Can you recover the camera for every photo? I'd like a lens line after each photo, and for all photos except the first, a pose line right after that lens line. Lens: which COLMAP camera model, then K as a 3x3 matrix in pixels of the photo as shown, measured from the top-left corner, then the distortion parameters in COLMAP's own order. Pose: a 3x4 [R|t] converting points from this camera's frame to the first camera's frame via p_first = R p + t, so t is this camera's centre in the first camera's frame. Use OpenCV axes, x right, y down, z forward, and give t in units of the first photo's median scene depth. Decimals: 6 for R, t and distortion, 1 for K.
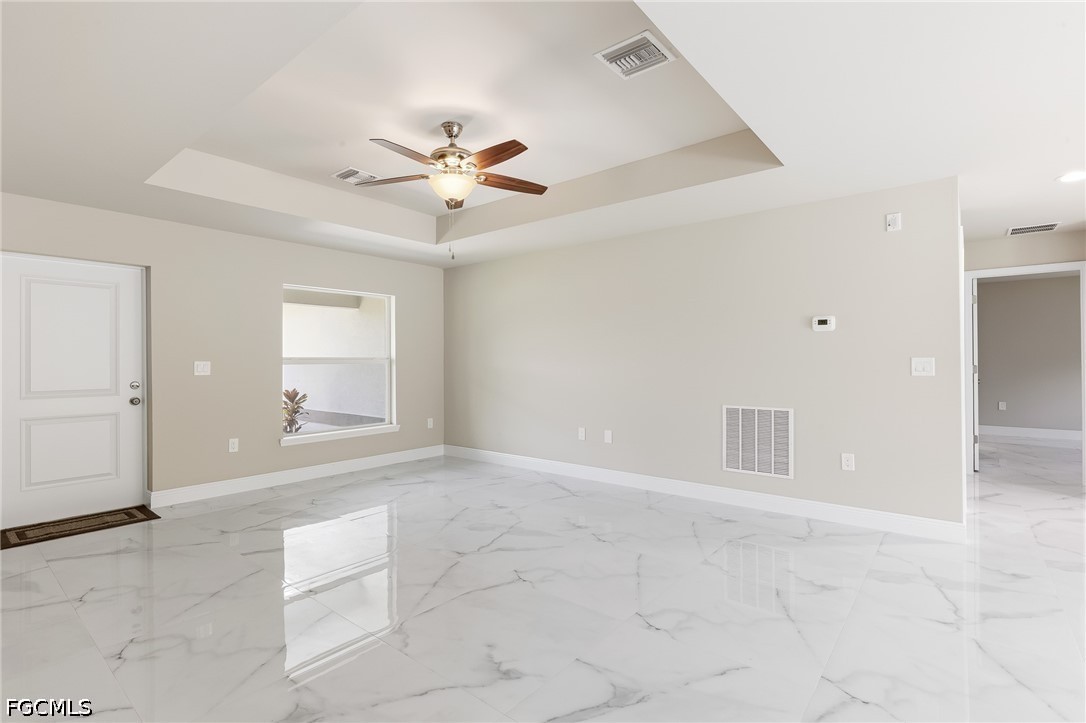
lens RADIAL K [[517.2, 0, 552.5], [0, 517.2, 358.1], [0, 0, 1]] dist [-0.002797, 0.000468]
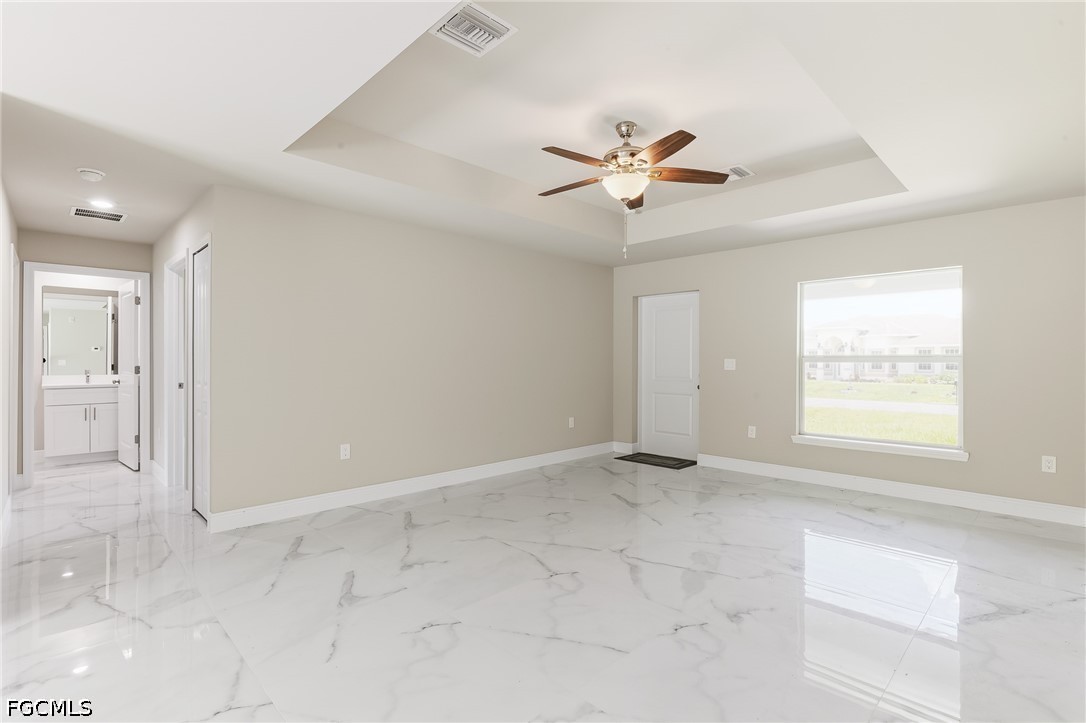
lens RADIAL K [[517.2, 0, 552.5], [0, 517.2, 358.1], [0, 0, 1]] dist [-0.002797, 0.000468]
pose [[-0.102120, 0.012039, -0.994699, 0.751278], [-0.004424, 0.999911, 0.012556, -0.011850], [0.994762, 0.005682, -0.102058, 0.860153]]
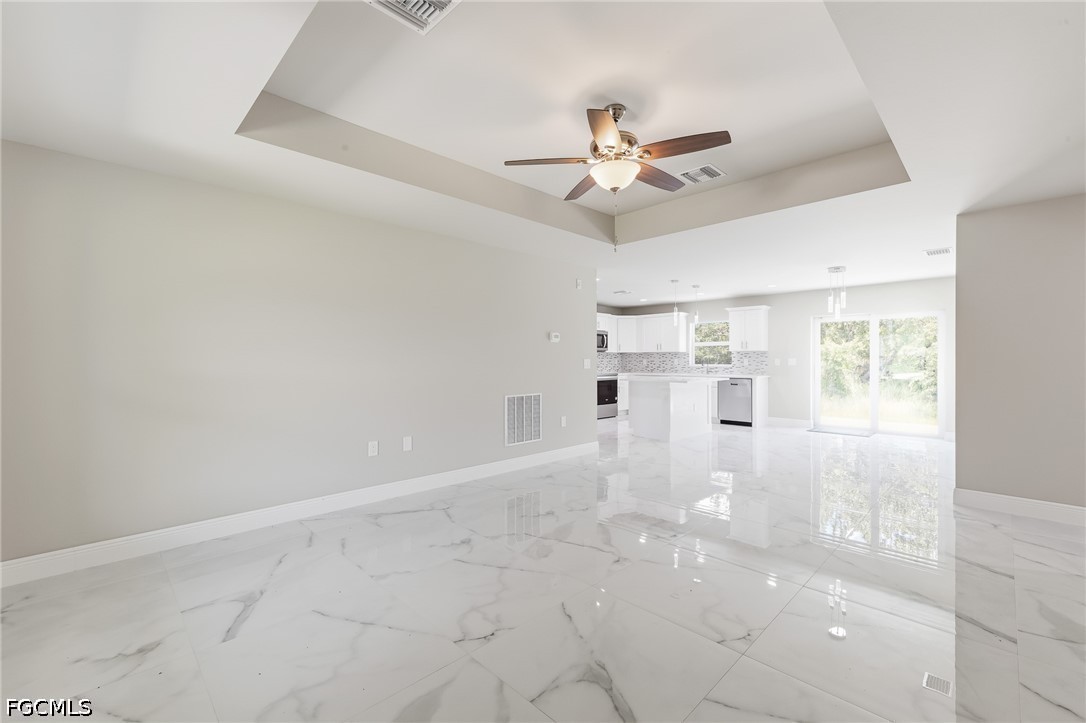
lens RADIAL K [[455.6, 0, 545.7], [0, 455.6, 359.5], [0, 0, 1]] dist [0.001705, -0.000229]
pose [[0.111880, 0.003380, 0.993716, -0.926541], [-0.004525, 0.999986, -0.002892, 0.005615], [-0.993711, -0.004173, 0.111894, 0.928168]]
